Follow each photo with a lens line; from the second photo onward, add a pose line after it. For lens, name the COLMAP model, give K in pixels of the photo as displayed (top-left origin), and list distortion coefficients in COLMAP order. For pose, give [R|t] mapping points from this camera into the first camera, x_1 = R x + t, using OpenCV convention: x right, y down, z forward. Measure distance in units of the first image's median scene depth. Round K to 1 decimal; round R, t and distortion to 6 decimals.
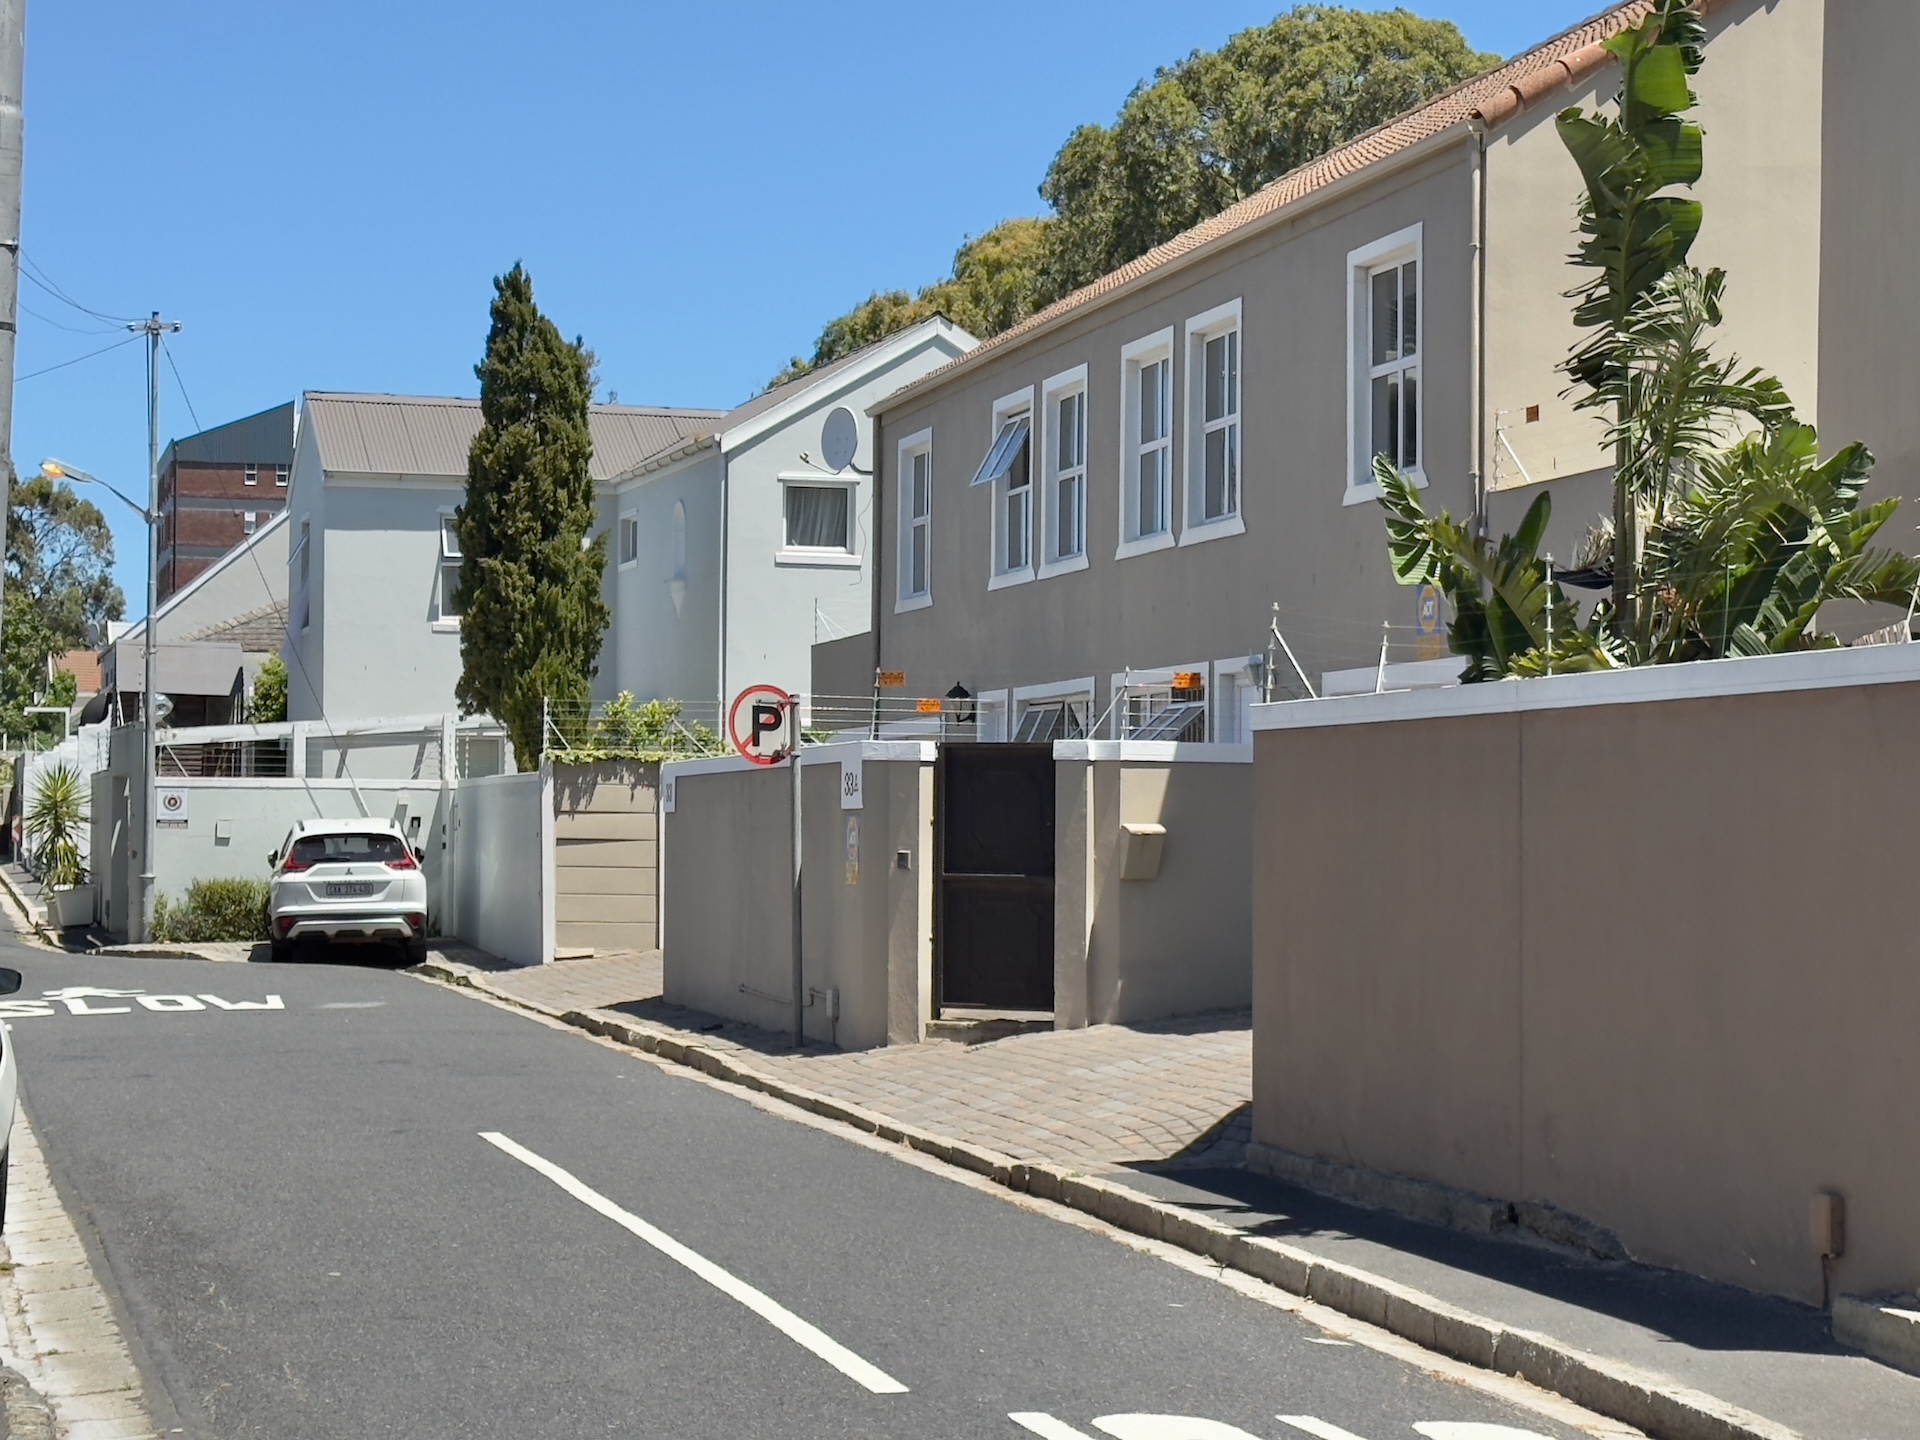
lens RADIAL K [[3947.7, 0, 959.8], [0, 3947.7, 723.4], [0, 0, 1]] dist [0.007138, 0.000000]
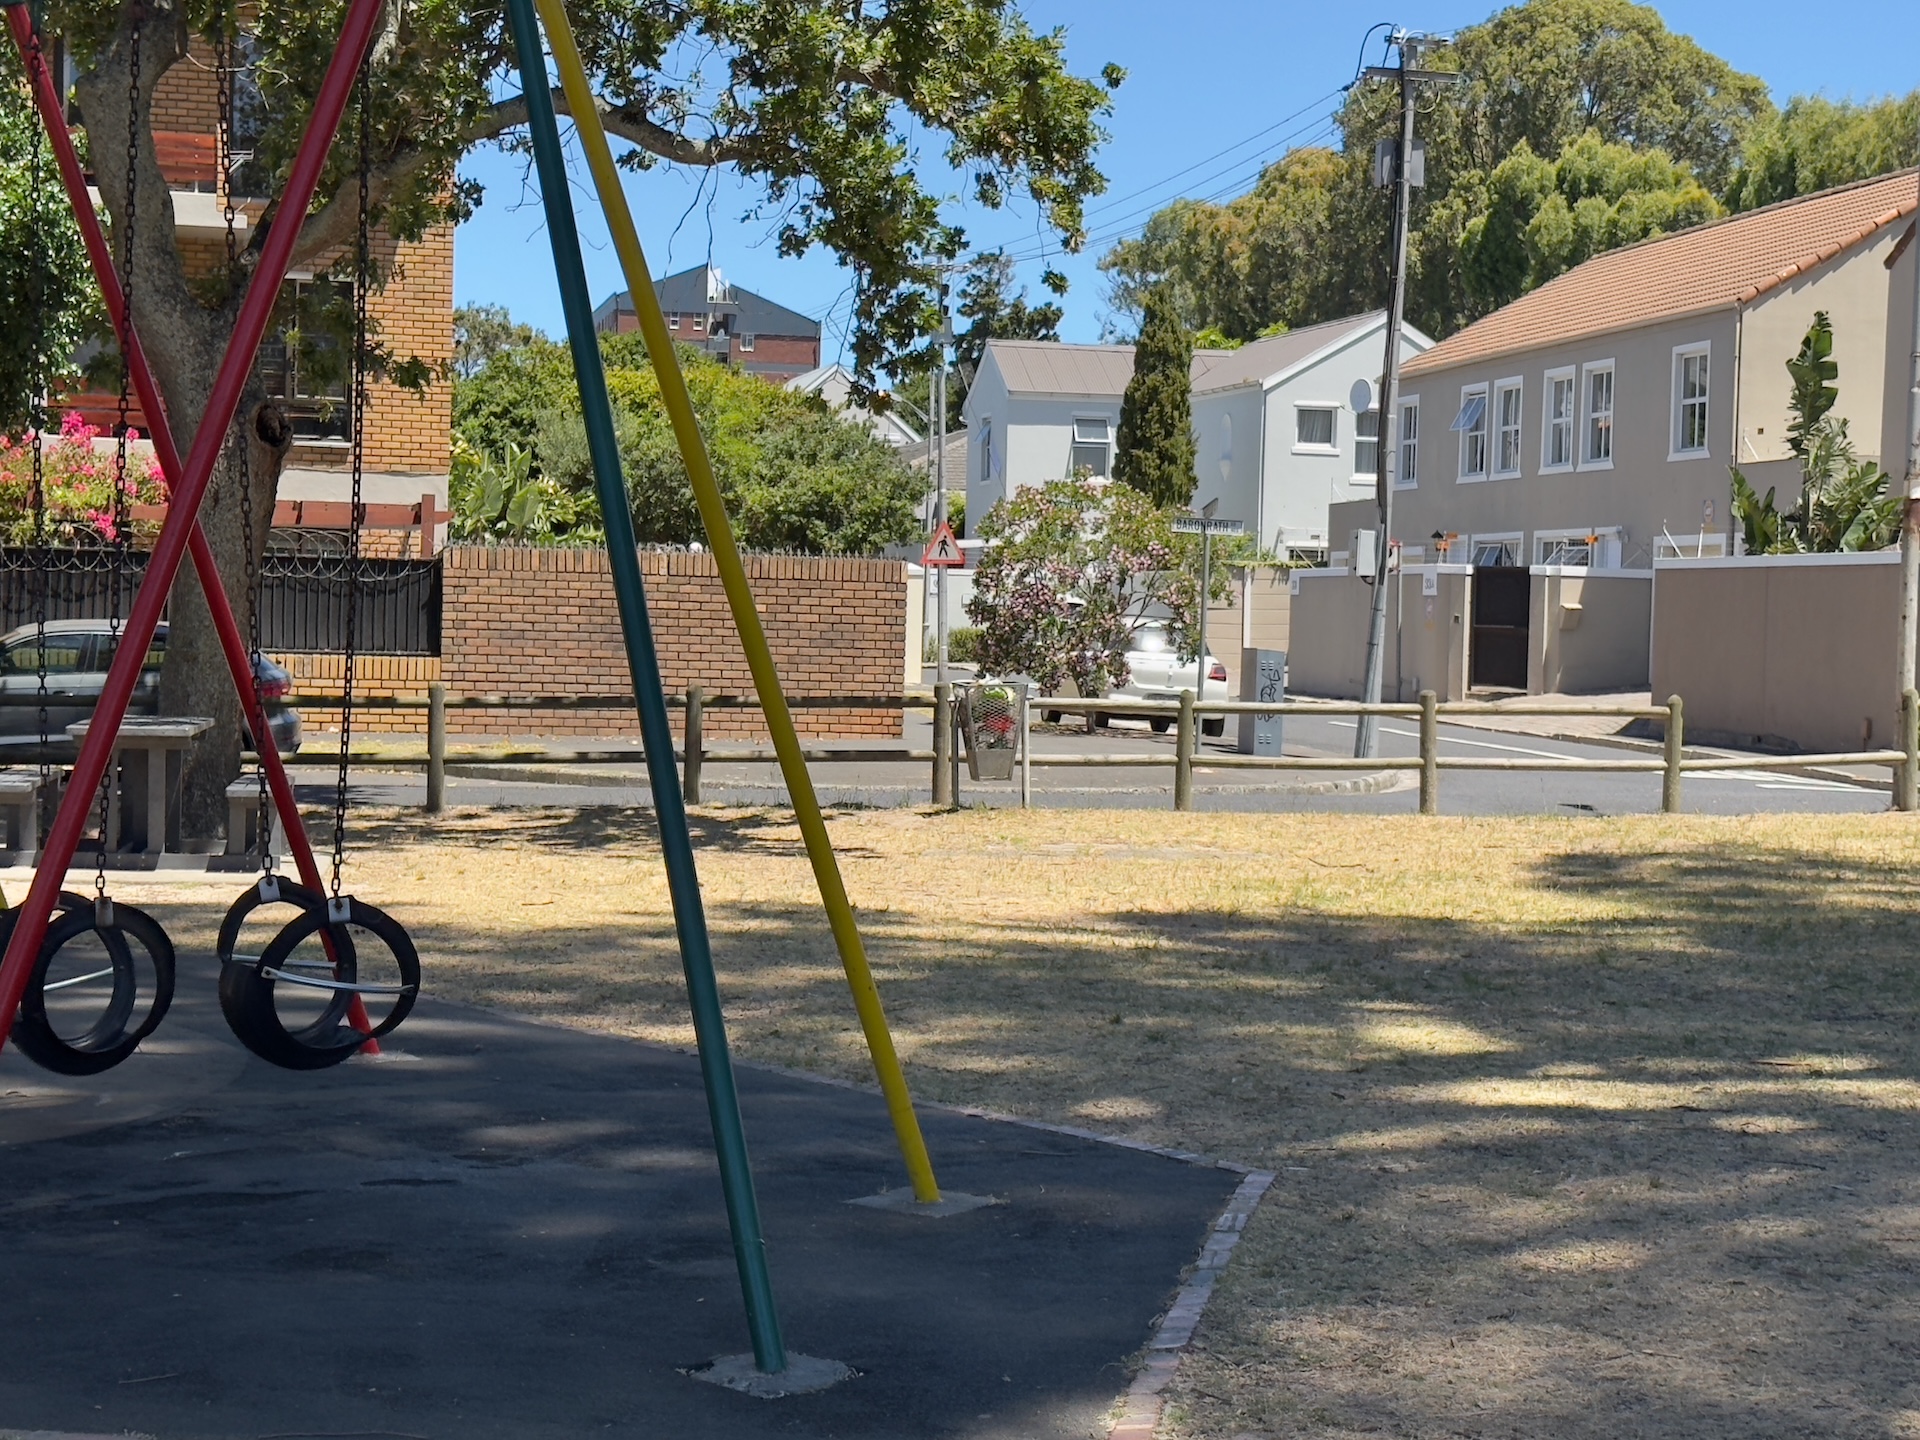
lens RADIAL K [[3501.5, 0, 962.4], [0, 3501.5, 717.2], [0, 0, 1]] dist [0.134321, 0.000000]
pose [[0.998412, 0.019147, -0.052973, -0.153710], [-0.016071, 0.998193, 0.057907, -0.016223], [0.053986, -0.056964, 0.996916, -0.808465]]
